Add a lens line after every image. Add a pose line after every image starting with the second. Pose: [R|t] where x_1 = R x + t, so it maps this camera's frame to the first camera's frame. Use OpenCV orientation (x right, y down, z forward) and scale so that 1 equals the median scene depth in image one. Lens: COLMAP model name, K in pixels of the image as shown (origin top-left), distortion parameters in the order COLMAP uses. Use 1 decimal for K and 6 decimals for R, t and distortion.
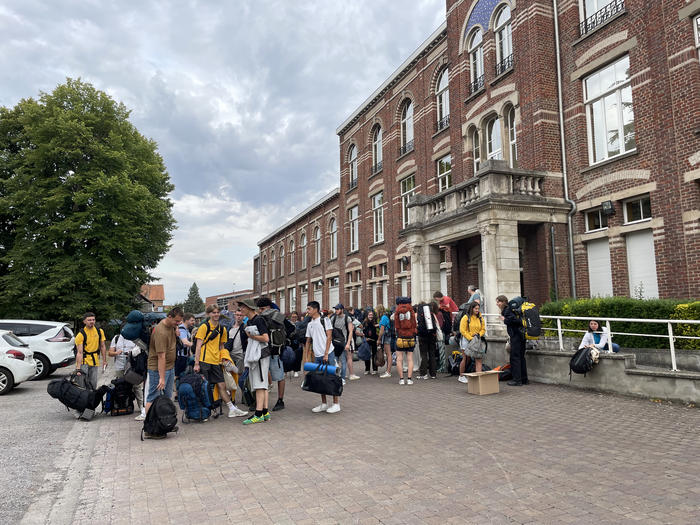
lens RADIAL K [[524.8, 0, 350.0], [0, 524.8, 262.5], [0, 0, 1]] dist [0.041981, -0.001425]
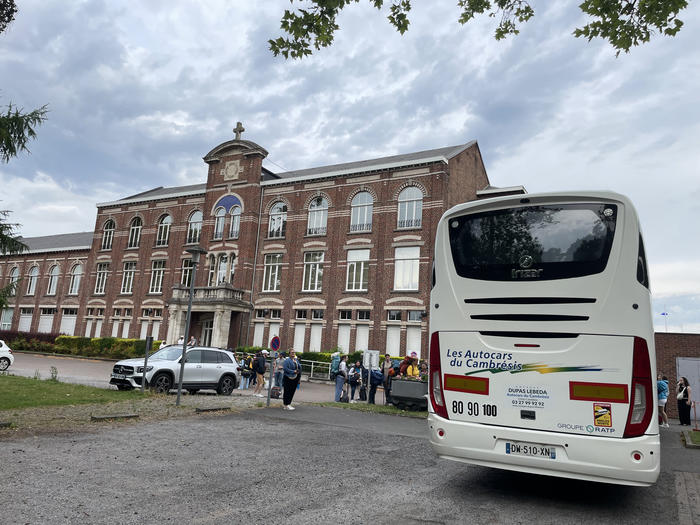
lens RADIAL K [[524.8, 0, 350.0], [0, 524.8, 262.5], [0, 0, 1]] dist [0.041981, -0.001425]
pose [[0.776339, 0.182246, 0.603394, -0.680583], [-0.151357, 0.983180, -0.102215, -0.121894], [-0.611873, -0.011975, 0.790866, -1.097065]]
